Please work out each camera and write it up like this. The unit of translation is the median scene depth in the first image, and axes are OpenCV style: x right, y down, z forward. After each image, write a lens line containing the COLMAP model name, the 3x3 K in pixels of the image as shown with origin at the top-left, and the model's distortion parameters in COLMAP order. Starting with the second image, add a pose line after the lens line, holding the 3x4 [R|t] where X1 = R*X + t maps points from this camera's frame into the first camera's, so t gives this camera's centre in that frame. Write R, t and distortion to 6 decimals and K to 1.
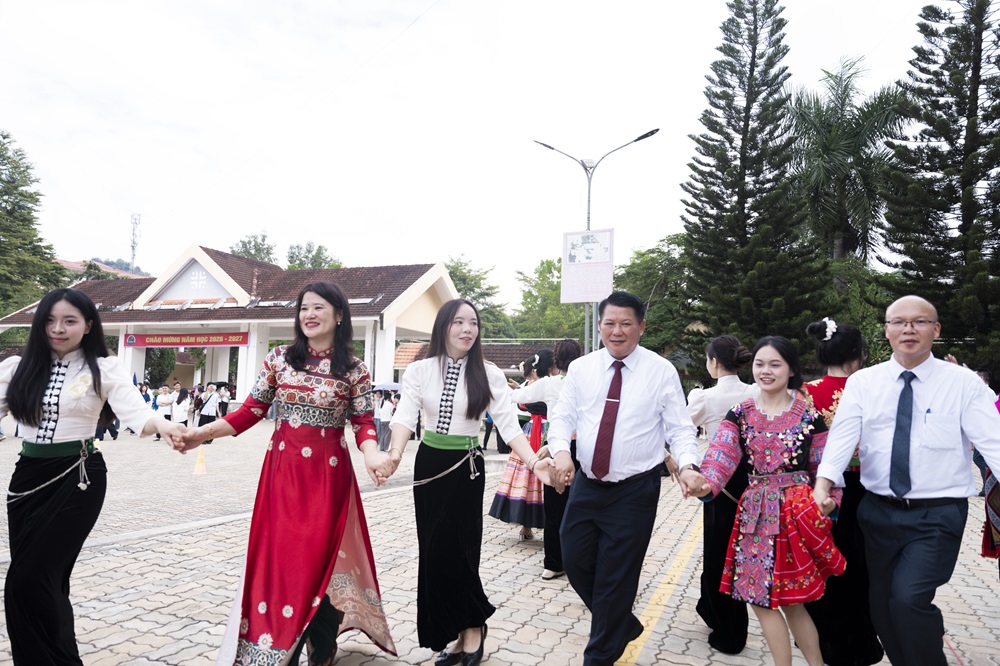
lens RADIAL K [[682.3, 0, 500.0], [0, 682.3, 333.0], [0, 0, 1]] dist [0.000677, -0.000402]
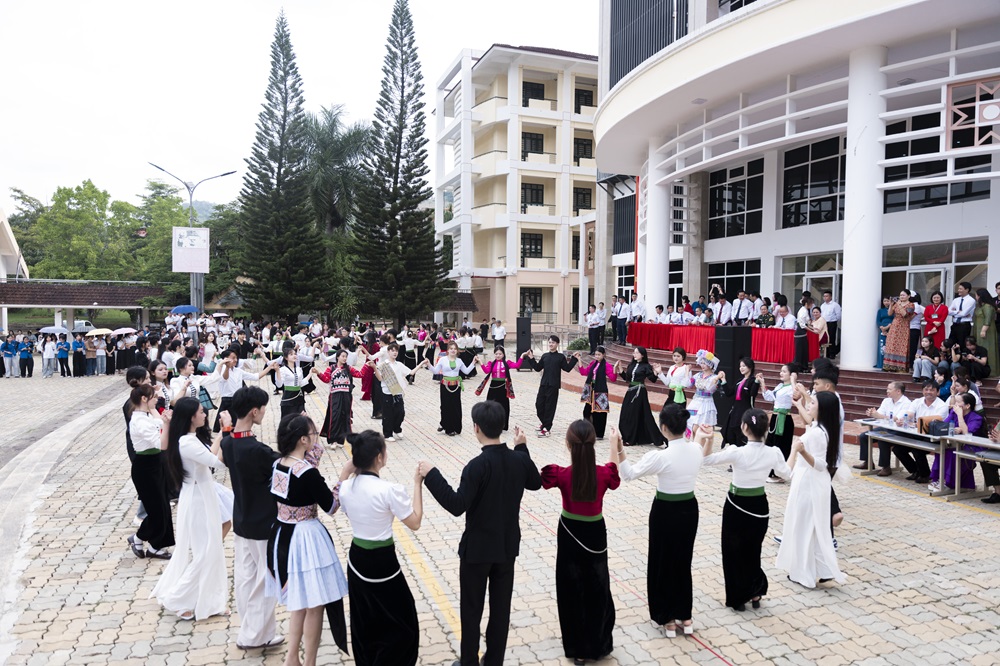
lens RADIAL K [[682.3, 0, 500.0], [0, 682.3, 333.0], [0, 0, 1]] dist [0.000677, -0.000402]
pose [[0.751162, -0.046529, 0.658476, -0.278716], [-0.042721, 0.991995, 0.118830, -0.088217], [-0.658734, -0.117392, 0.743161, -0.500495]]
